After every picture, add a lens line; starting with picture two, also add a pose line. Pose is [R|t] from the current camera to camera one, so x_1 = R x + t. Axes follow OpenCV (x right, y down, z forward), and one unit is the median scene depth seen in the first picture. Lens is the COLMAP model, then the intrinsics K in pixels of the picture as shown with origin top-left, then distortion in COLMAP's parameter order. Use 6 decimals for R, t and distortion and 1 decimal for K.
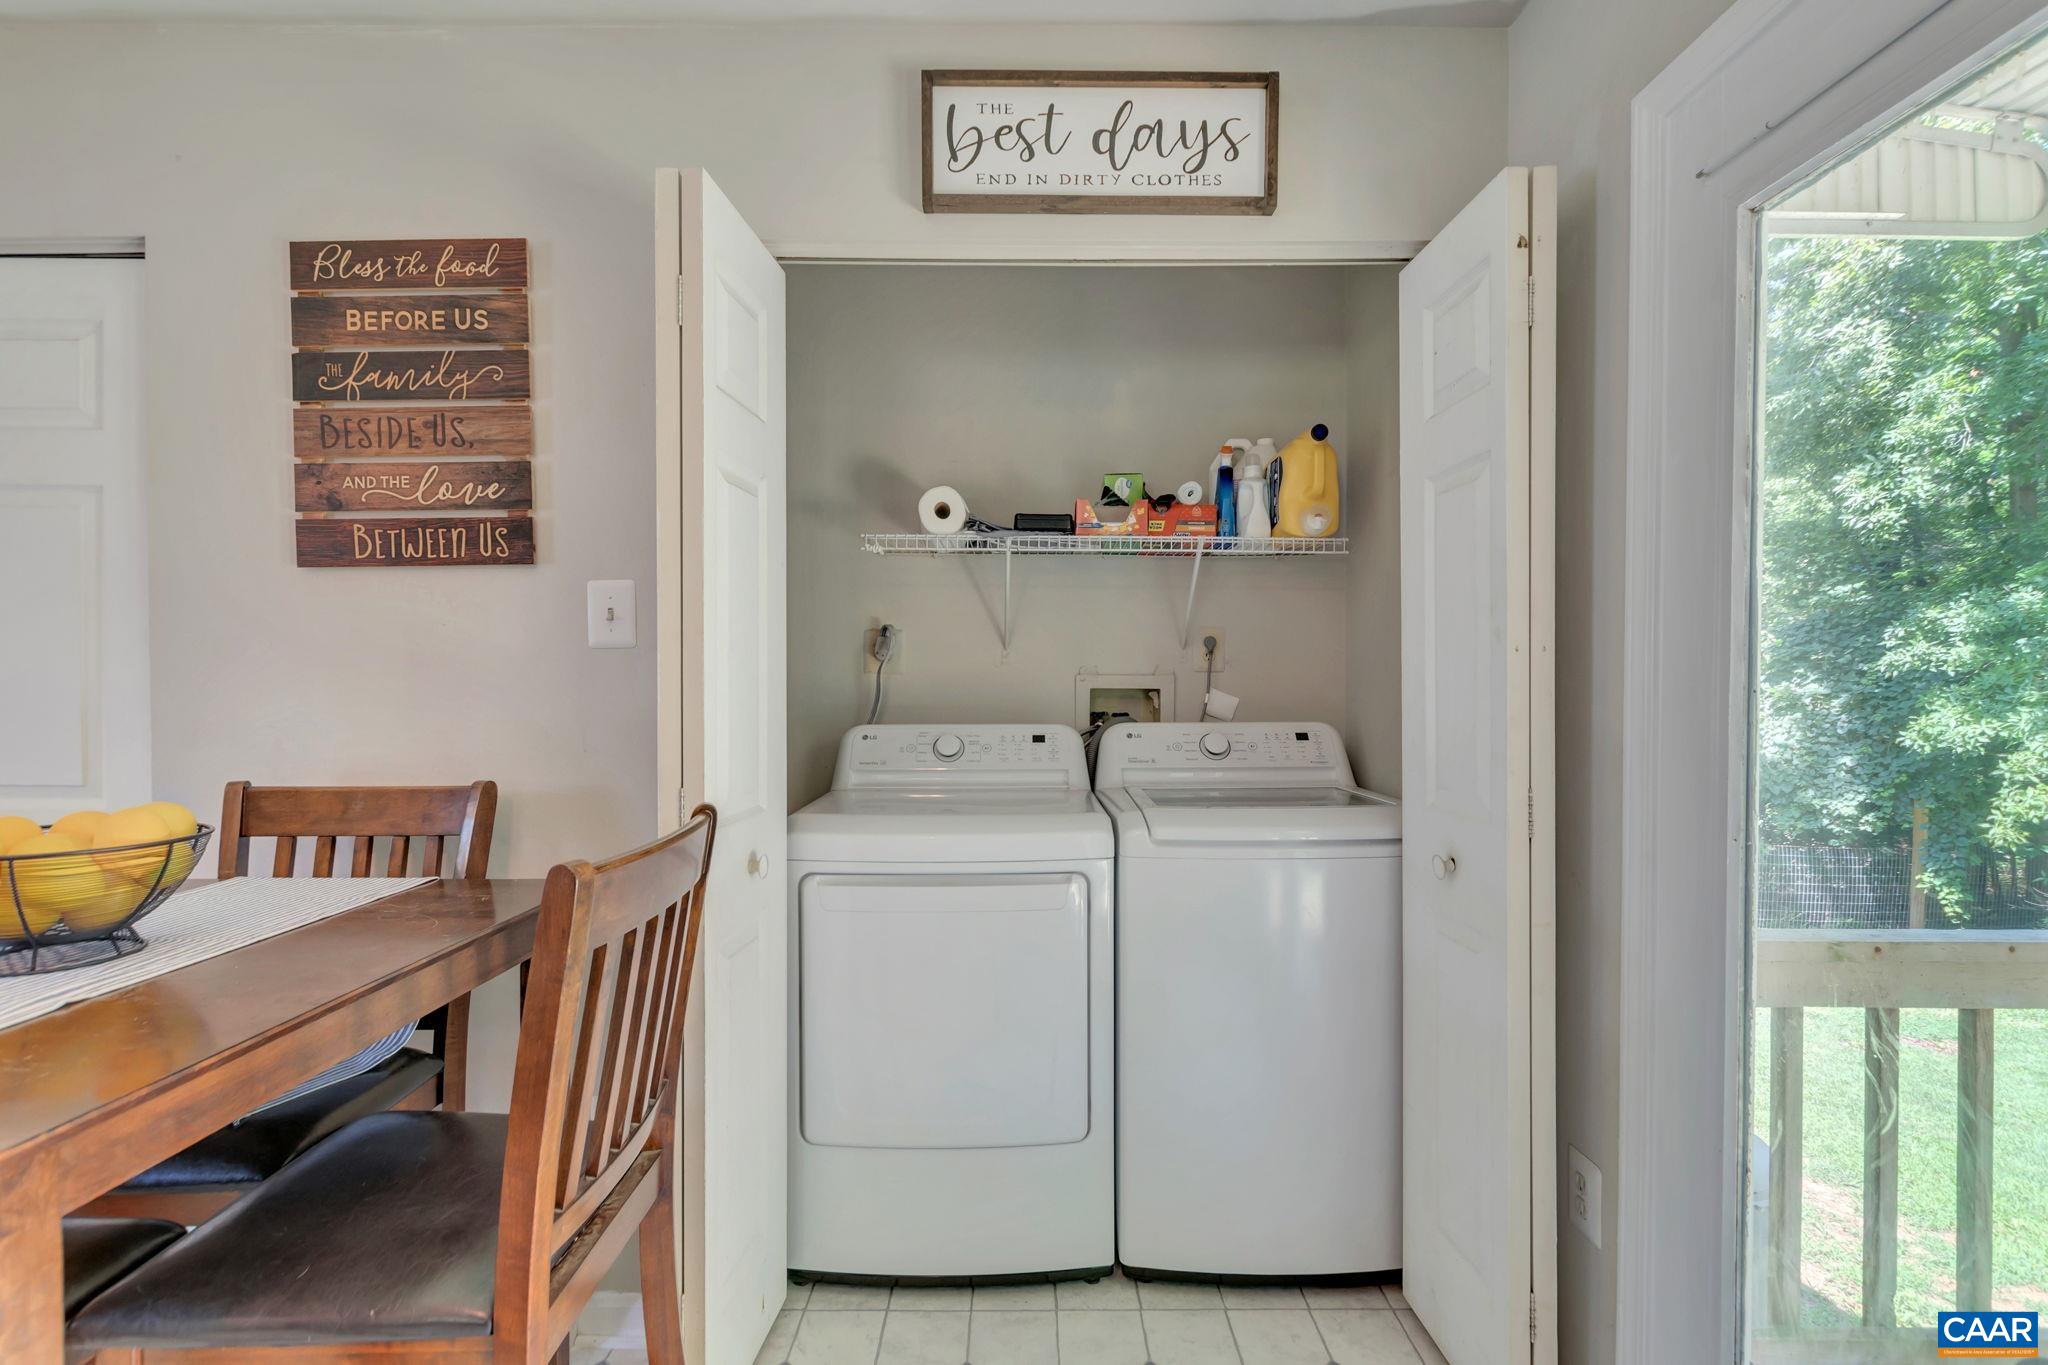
lens RADIAL K [[963.3, 0, 1024.0], [0, 963.3, 682.5], [0, 0, 1]] dist [-0.000266, -0.000131]
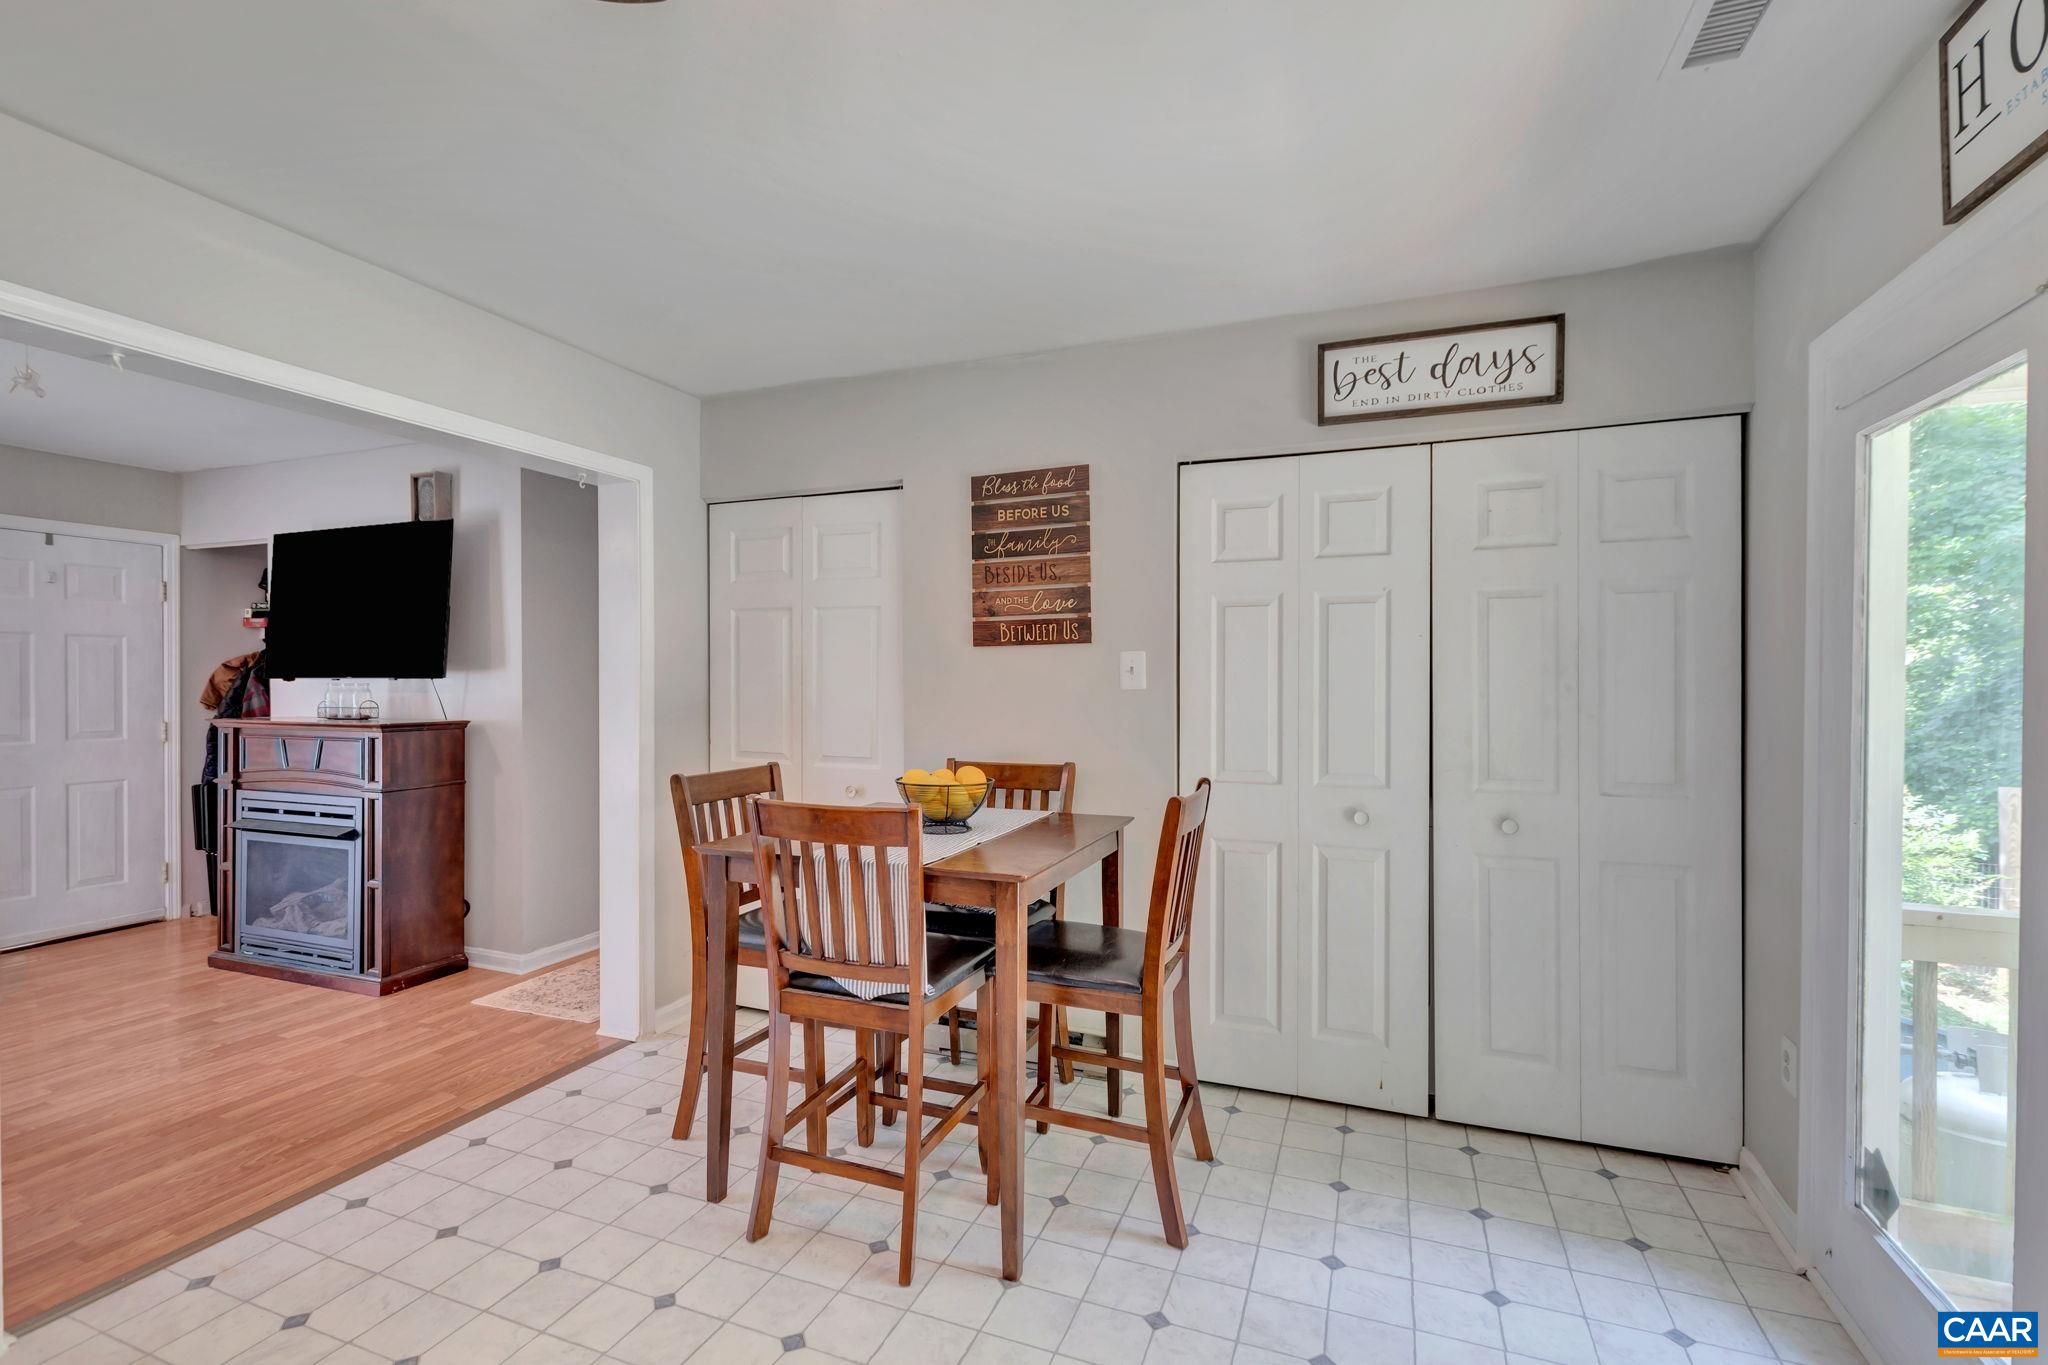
lens RADIAL K [[923.5, 0, 1024.0], [0, 923.5, 682.5], [0, 0, 1]] dist [0.001758, 0.000121]
pose [[0.925325, 0.002027, -0.379169, 0.029654], [0.000940, 0.999970, 0.007640, -0.063515], [0.379173, -0.007426, 0.925296, -0.656109]]
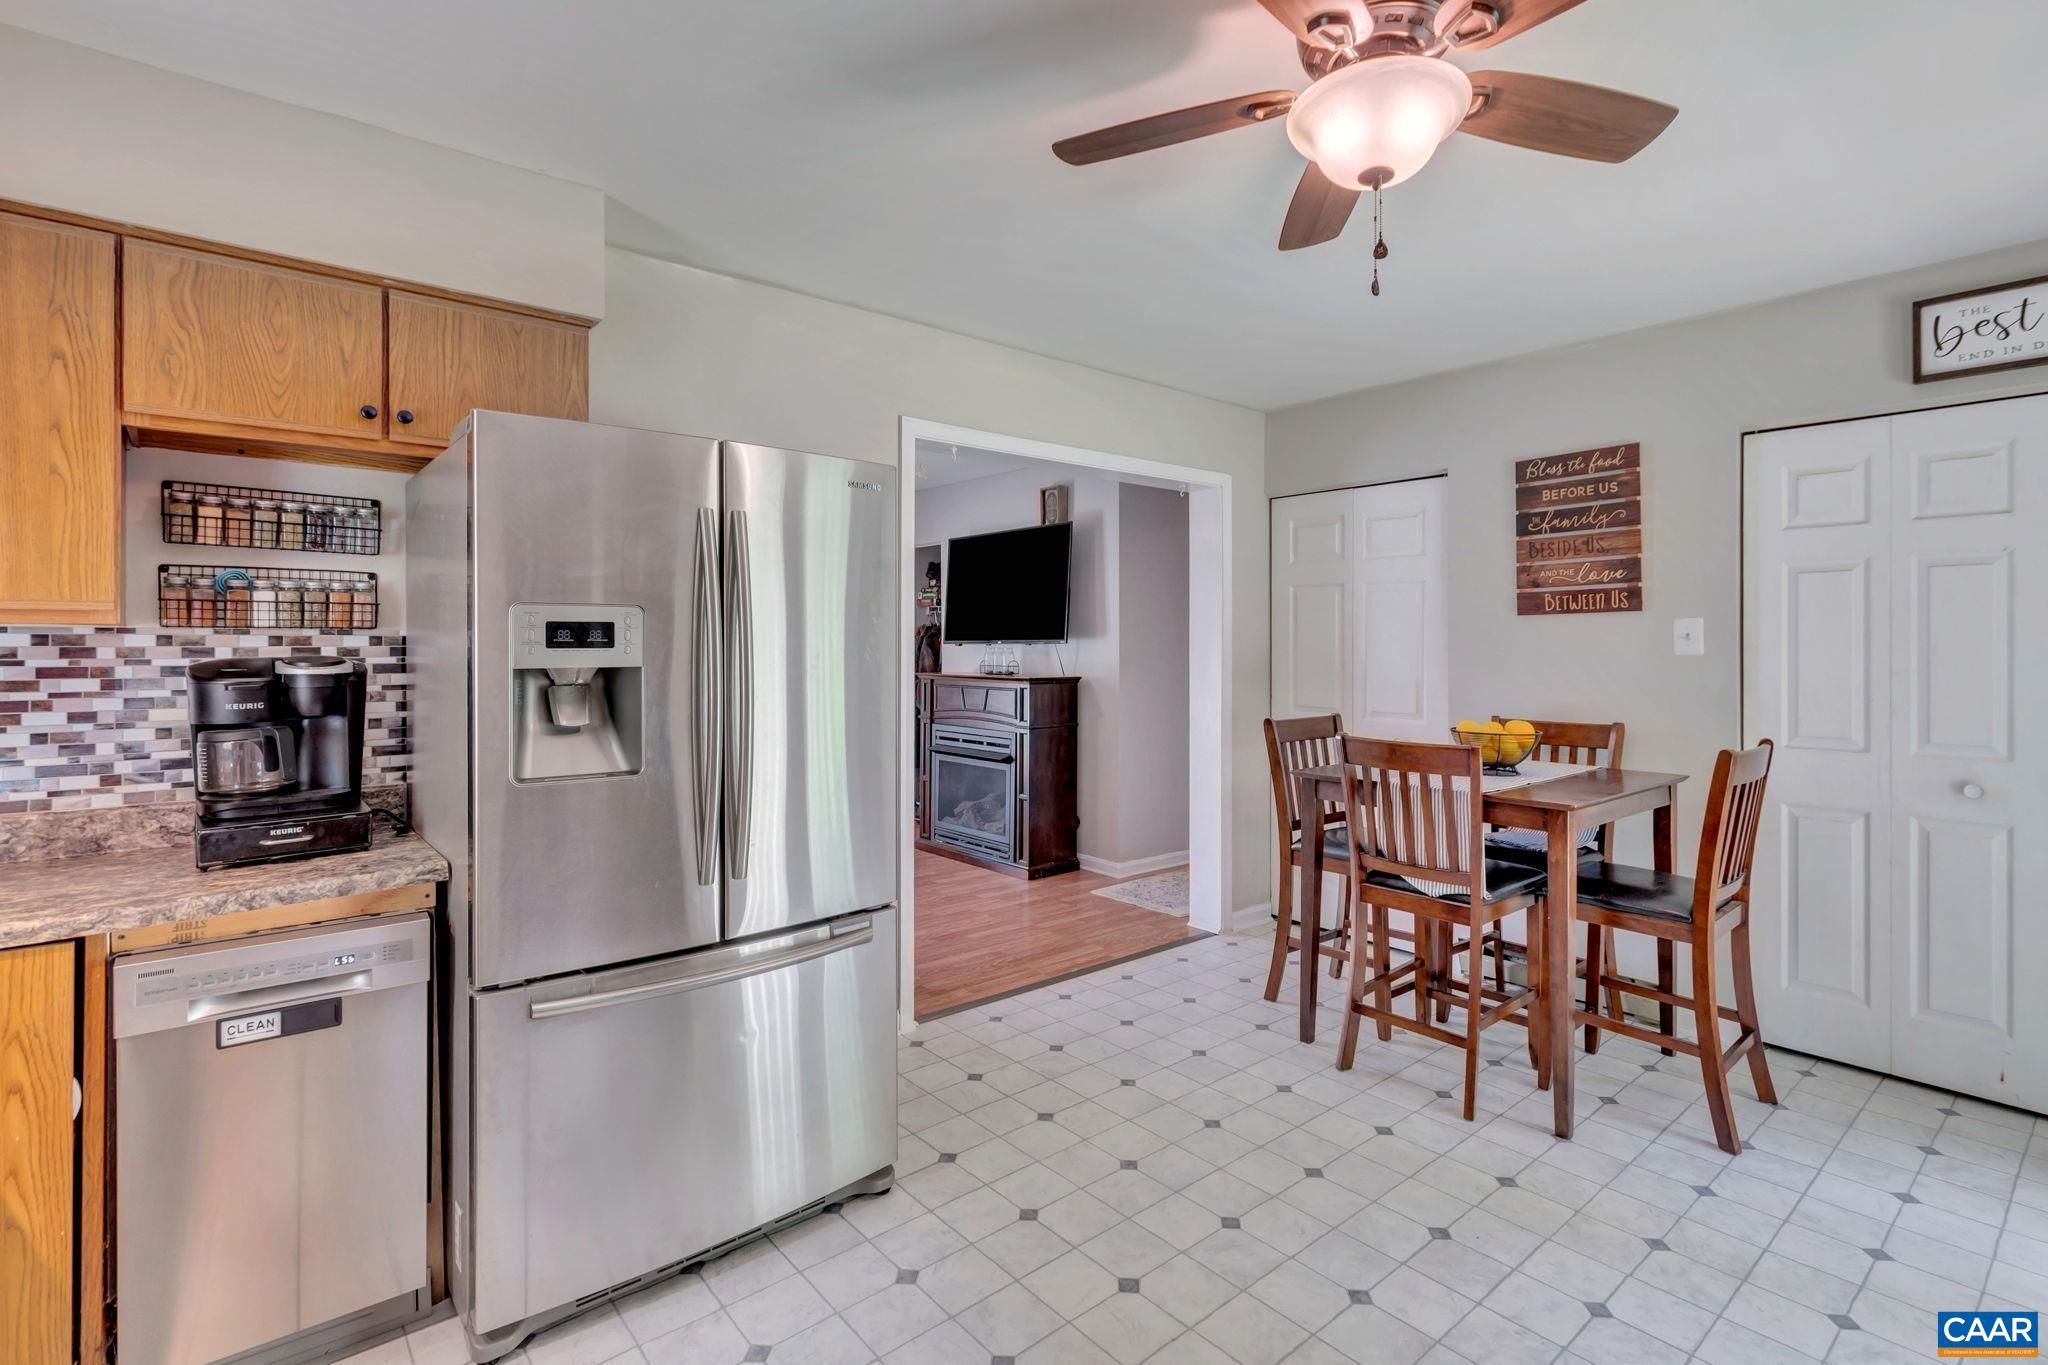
lens RADIAL K [[955.6, 0, 1066.4], [0, 955.6, 642.7], [0, 0, 1]] dist [0.010909, -0.005458]
pose [[0.648559, -0.000721, -0.761164, 0.197185], [0.002647, 0.999996, 0.001309, -0.066349], [0.761160, -0.002864, 0.648558, -1.110051]]
